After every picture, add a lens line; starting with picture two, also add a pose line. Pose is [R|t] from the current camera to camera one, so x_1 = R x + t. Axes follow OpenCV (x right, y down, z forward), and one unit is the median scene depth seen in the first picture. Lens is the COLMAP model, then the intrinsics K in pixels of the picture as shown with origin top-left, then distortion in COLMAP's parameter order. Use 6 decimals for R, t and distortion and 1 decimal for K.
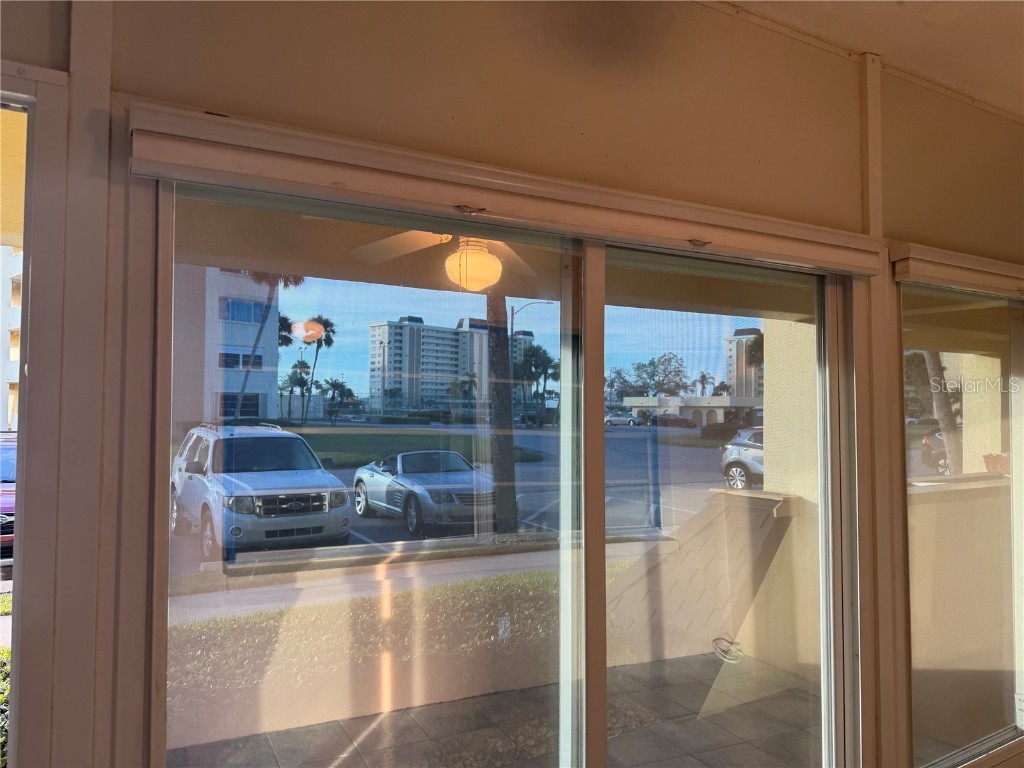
lens RADIAL K [[718.1, 0, 510.7], [0, 718.1, 384.2], [0, 0, 1]] dist [0.076654, -0.013682]
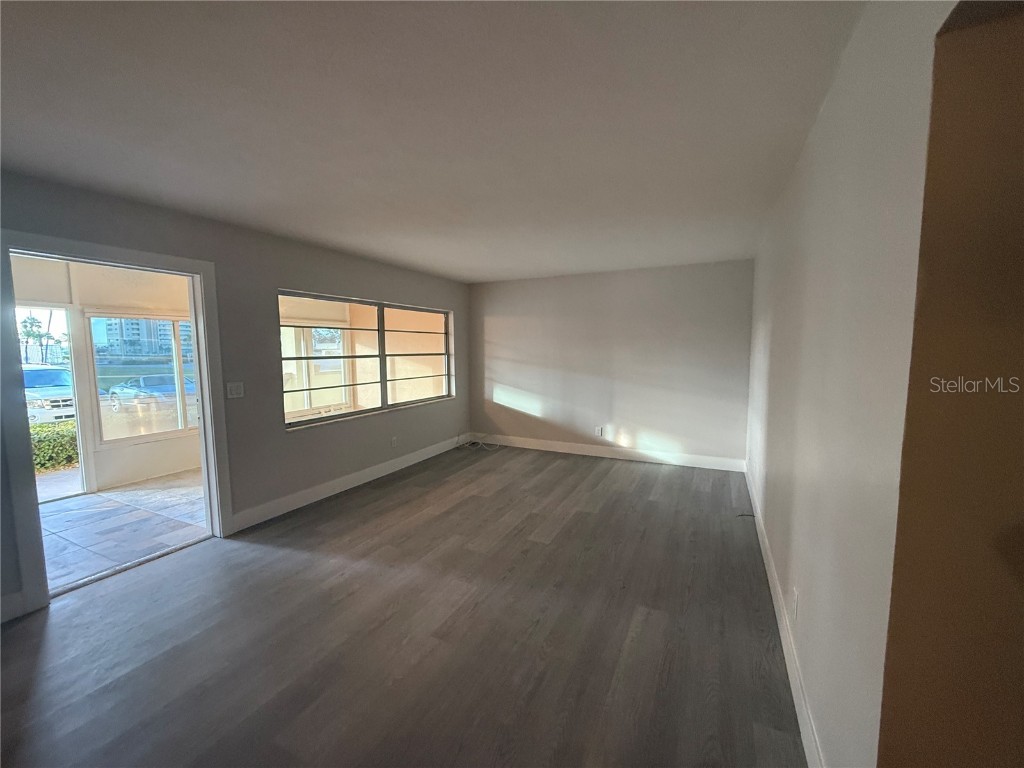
lens RADIAL K [[410.0, 0, 512.4], [0, 410.0, 385.0], [0, 0, 1]] dist [-0.006727, 0.001073]
pose [[0.833354, -0.070143, 0.548271, 0.052812], [0.002696, 0.992419, 0.122868, -0.005691], [-0.552733, -0.100914, 0.827226, -0.326049]]
